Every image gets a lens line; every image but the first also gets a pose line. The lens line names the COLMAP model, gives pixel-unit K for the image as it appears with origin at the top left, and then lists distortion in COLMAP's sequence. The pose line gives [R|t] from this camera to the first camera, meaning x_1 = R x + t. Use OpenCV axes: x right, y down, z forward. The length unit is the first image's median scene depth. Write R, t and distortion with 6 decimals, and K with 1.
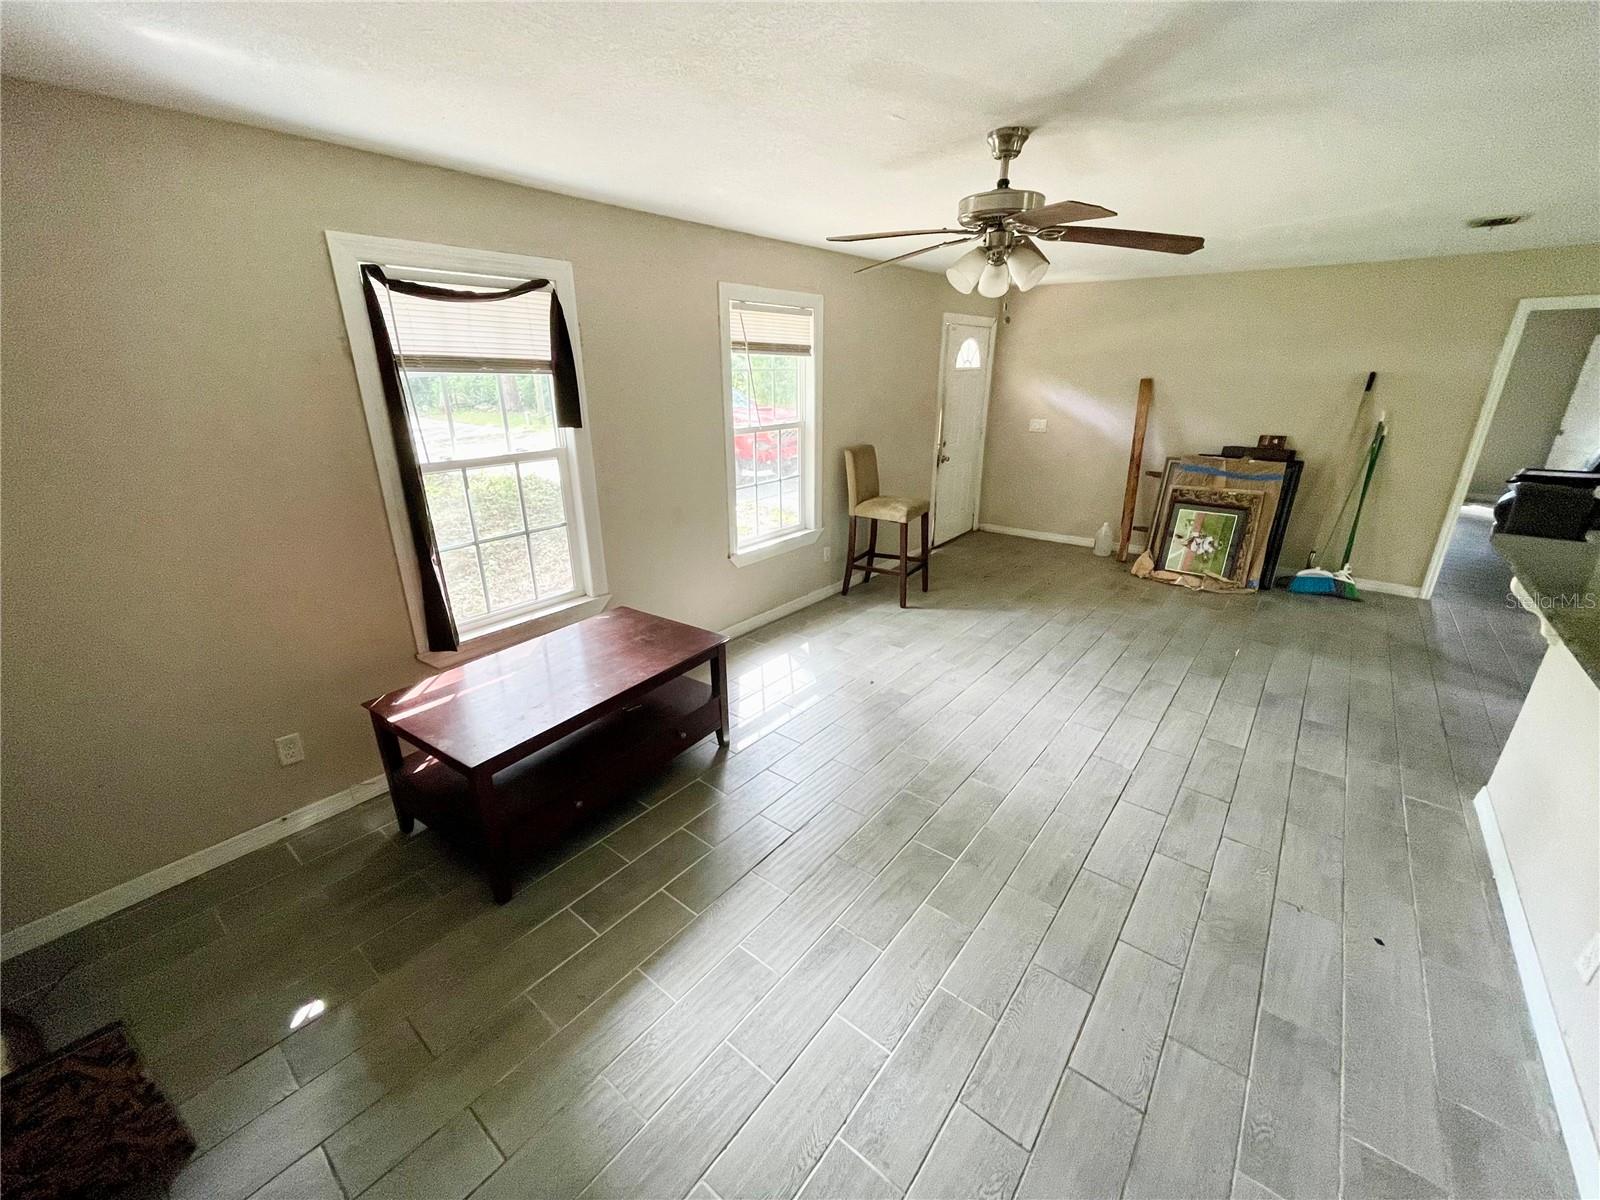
lens RADIAL K [[648.3, 0, 800.0], [0, 648.3, 600.0], [0, 0, 1]] dist [0.001378, -0.000267]
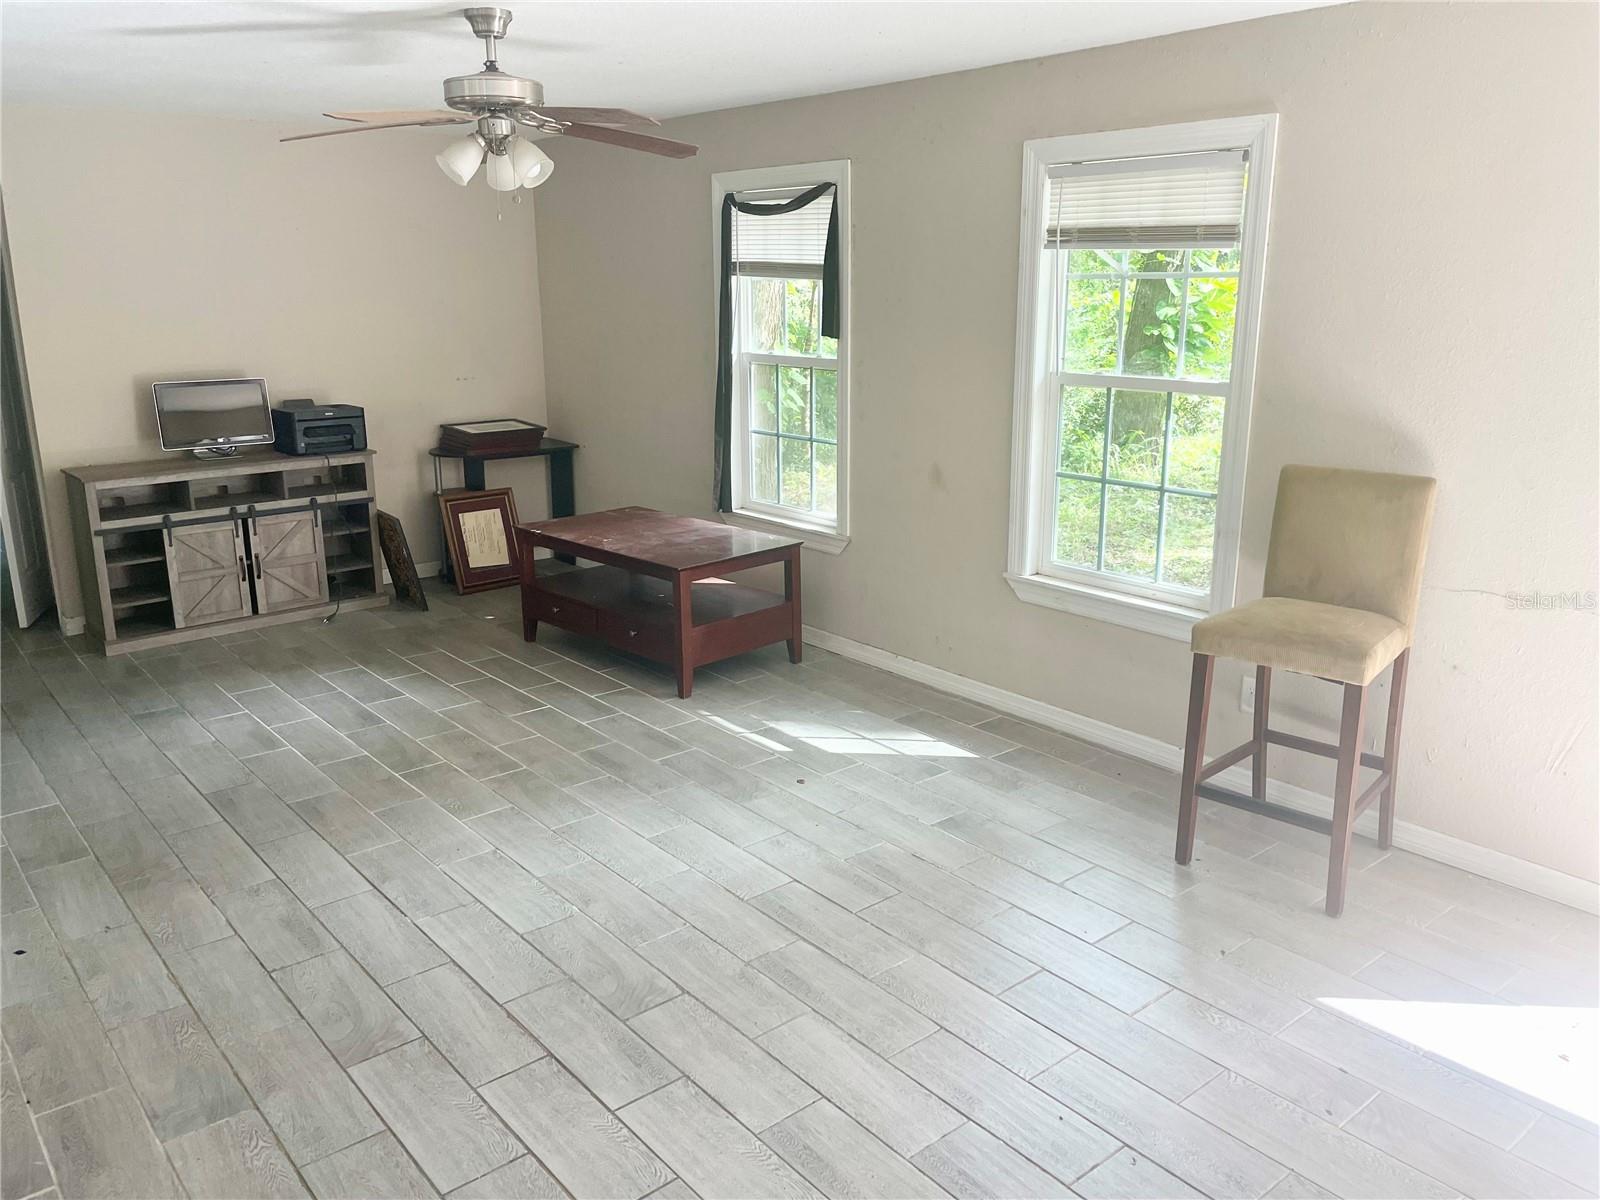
lens RADIAL K [[1173.8, 0, 800.0], [0, 1173.8, 600.0], [0, 0, 1]] dist [0.077304, -0.108290]
pose [[-0.179319, 0.259927, -0.948832, 1.403577], [-0.334158, 0.891032, 0.307245, -0.457868], [0.925302, 0.372155, -0.072922, 1.288355]]
